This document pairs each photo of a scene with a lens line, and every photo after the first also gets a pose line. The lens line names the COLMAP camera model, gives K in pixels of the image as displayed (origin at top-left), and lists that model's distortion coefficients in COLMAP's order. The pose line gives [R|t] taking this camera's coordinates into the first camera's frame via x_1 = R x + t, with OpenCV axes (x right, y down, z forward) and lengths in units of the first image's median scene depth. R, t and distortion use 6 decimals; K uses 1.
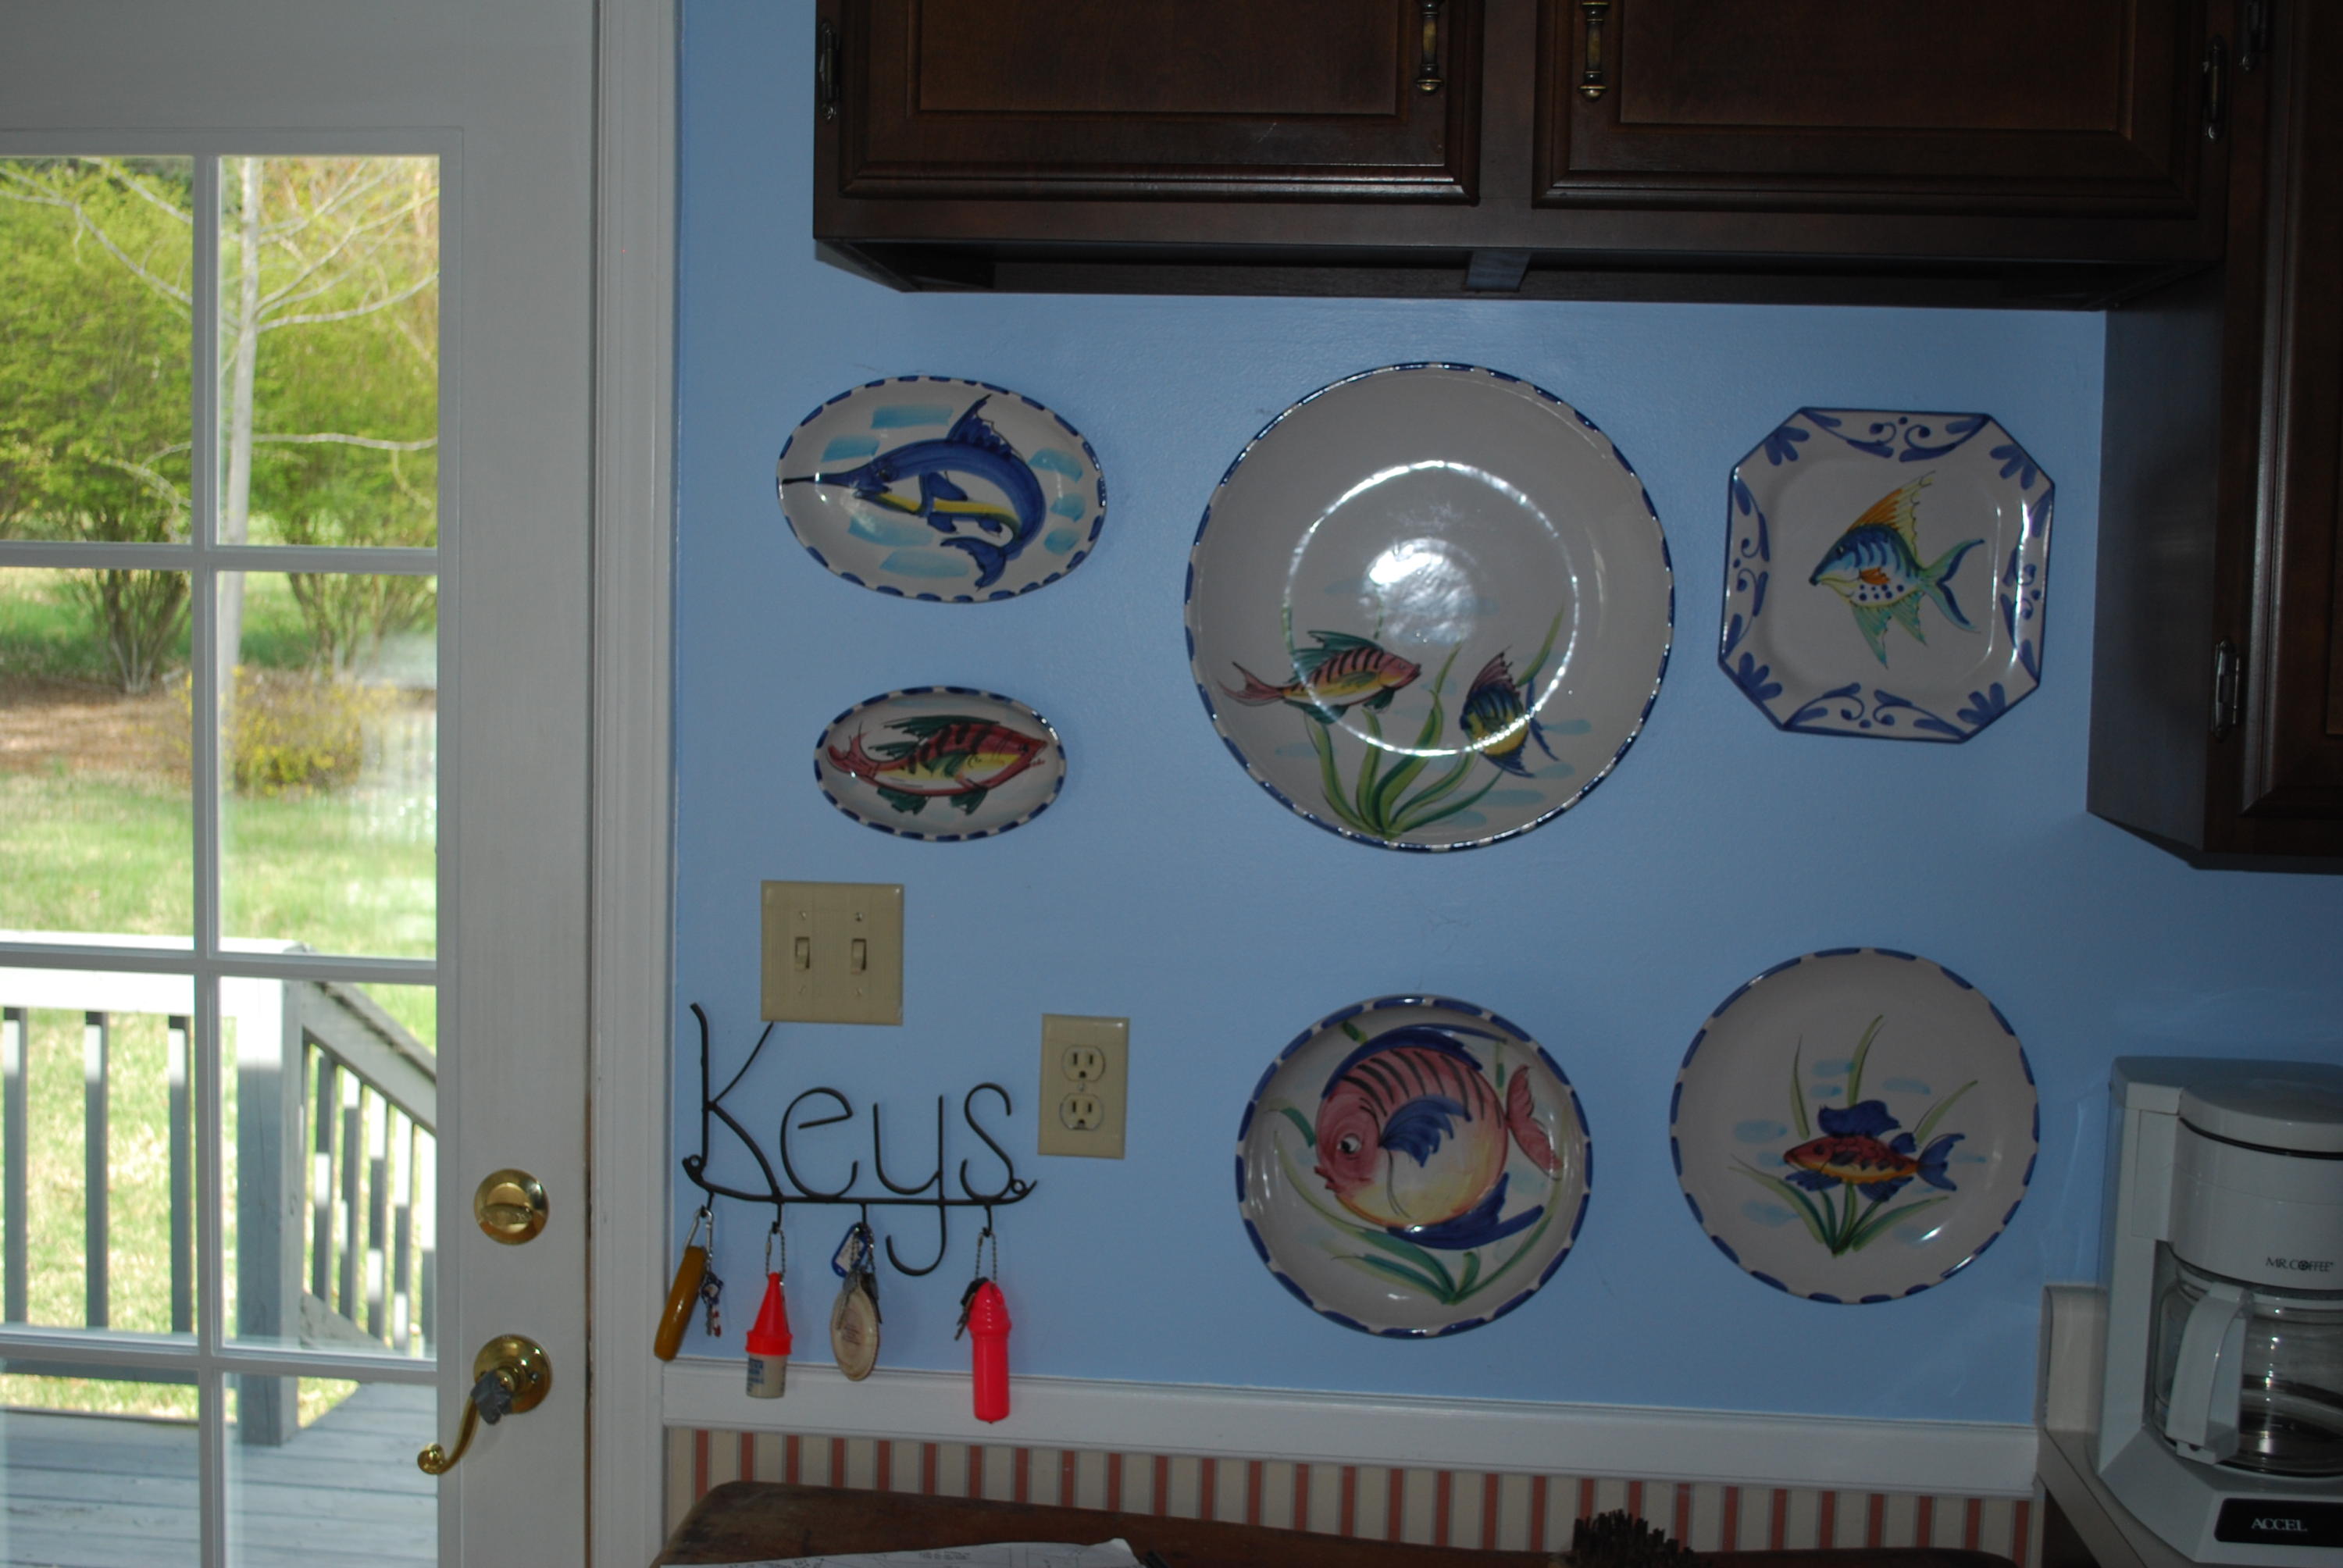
lens RADIAL K [[2617.6, 0, 1171.1], [0, 2617.6, 782.6], [0, 0, 1]] dist [-0.044276, 0.000000]
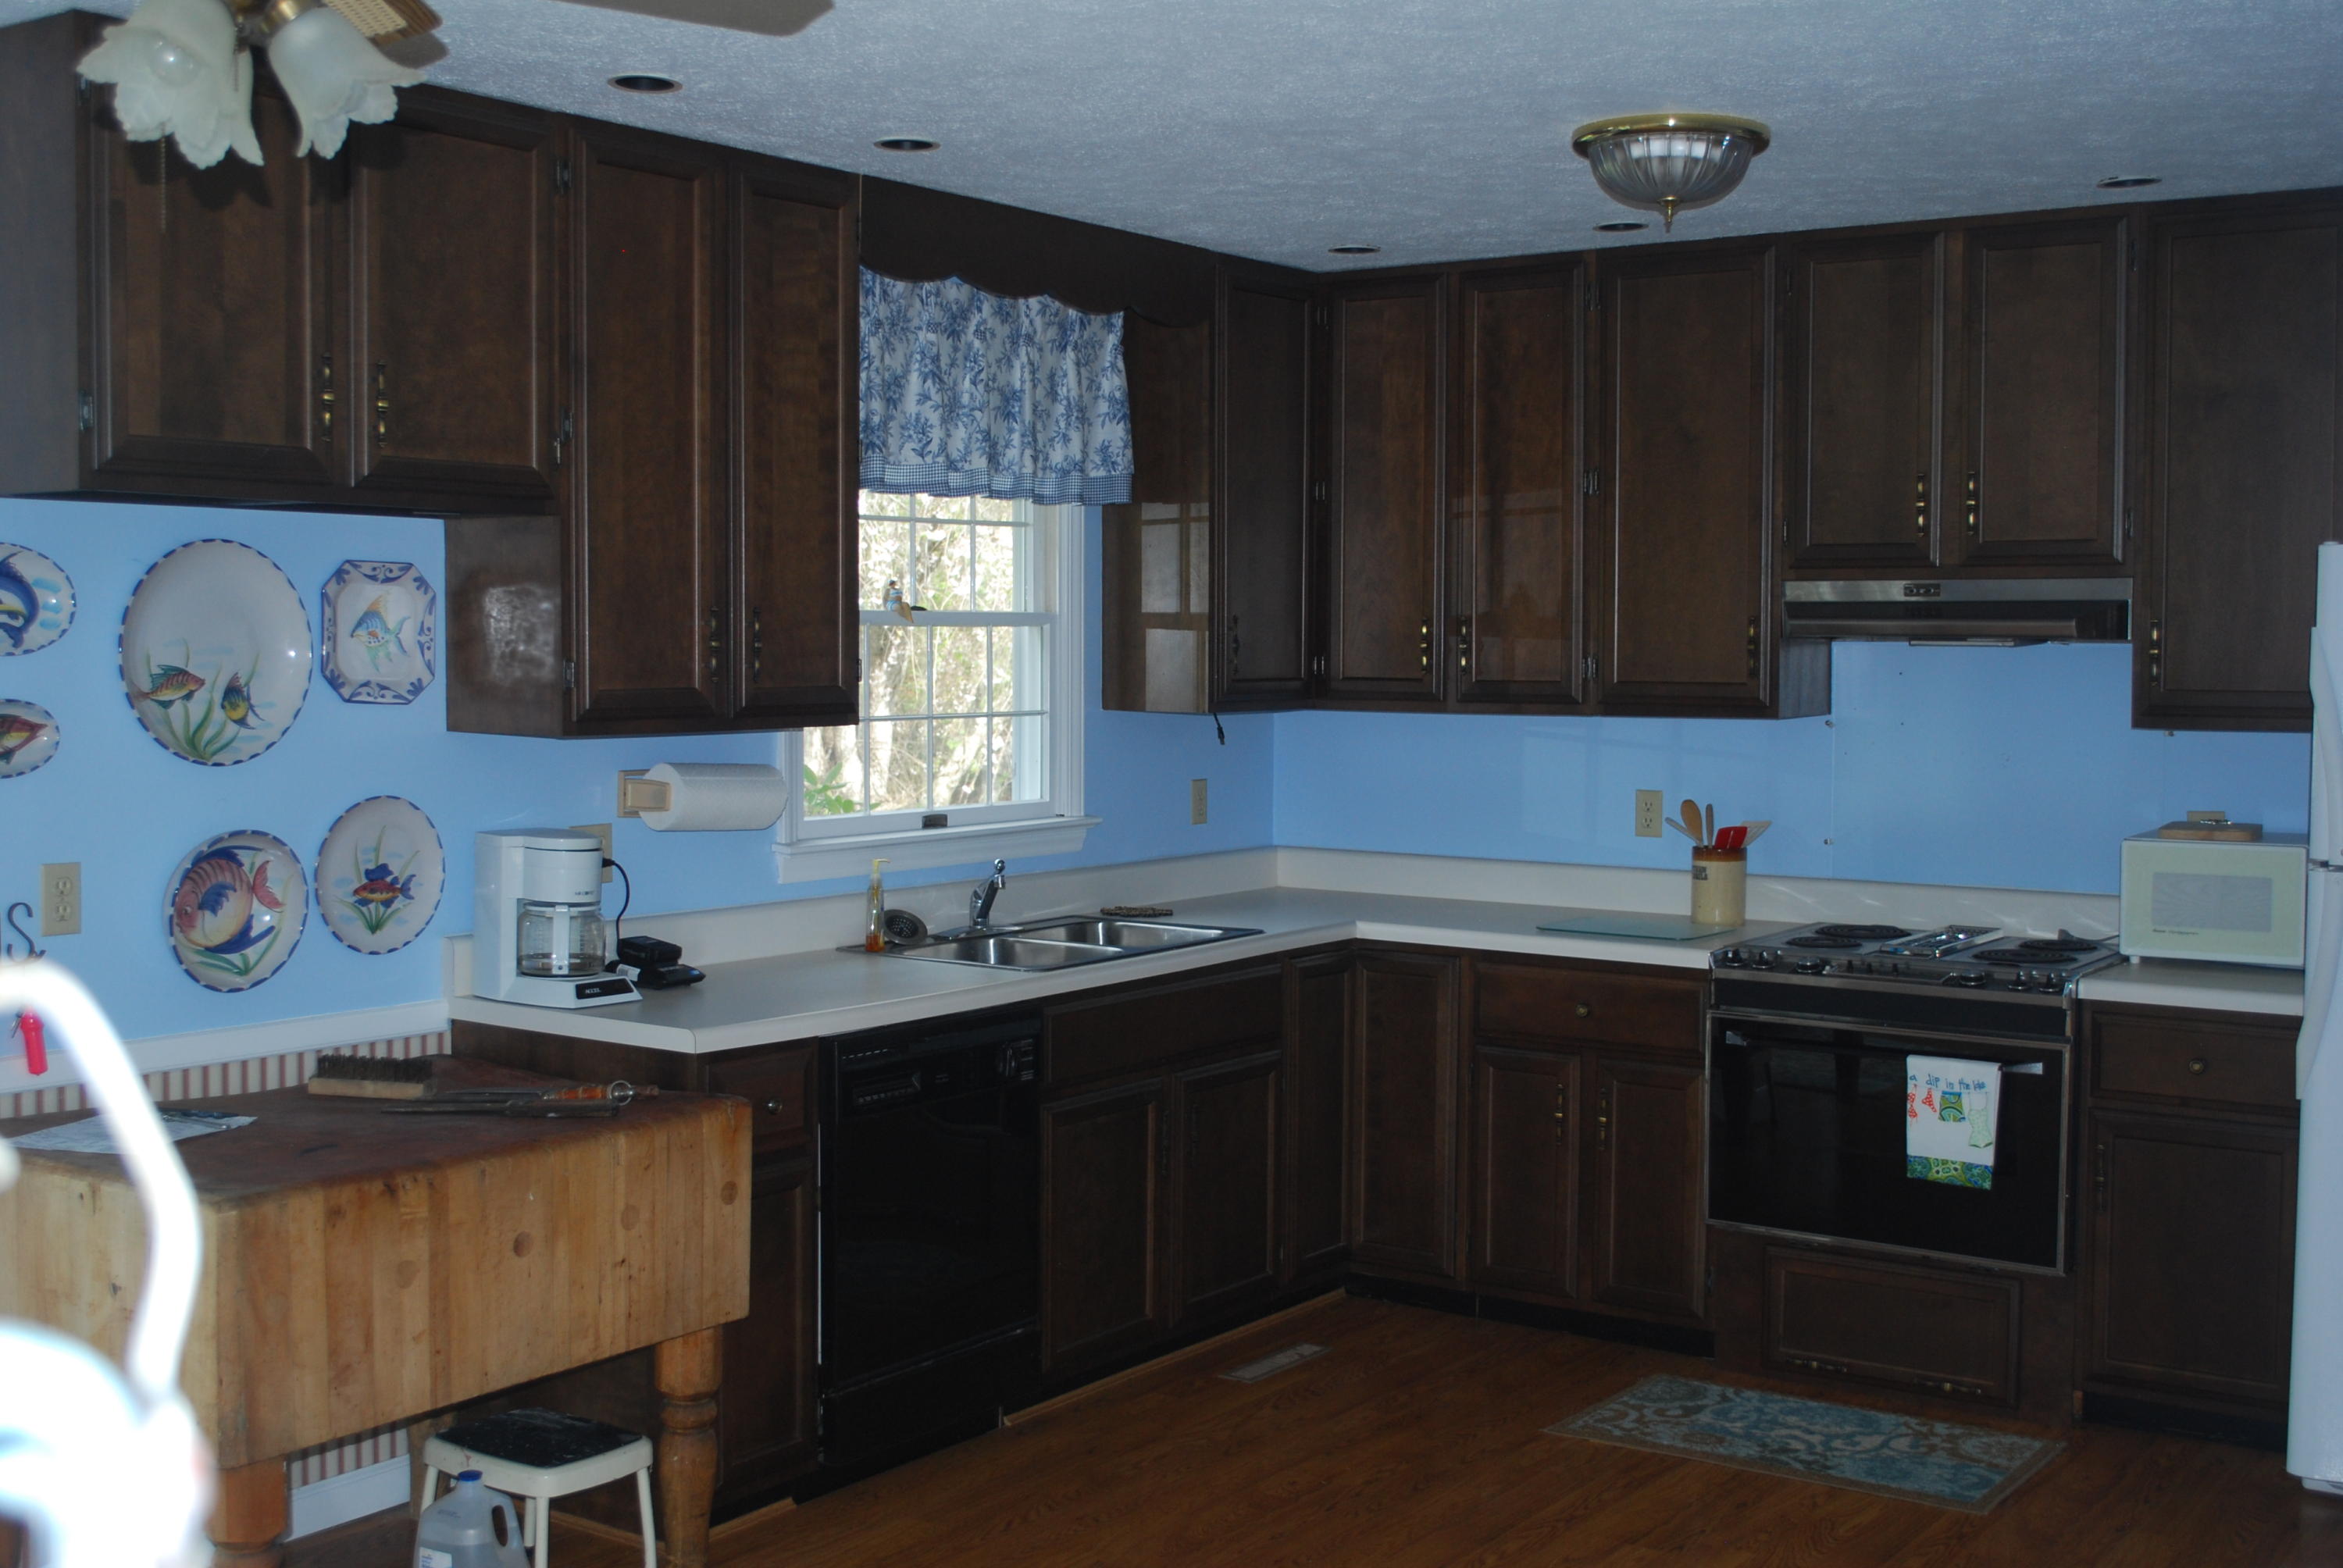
lens RADIAL K [[2617.6, 0, 1171.3], [0, 2617.6, 781.4], [0, 0, 1]] dist [-0.044276, 0.000000]
pose [[0.499852, -0.067790, 0.863454, -1.340476], [0.068851, 0.996887, 0.038408, 0.010562], [-0.863370, 0.040251, 0.502964, -0.736077]]
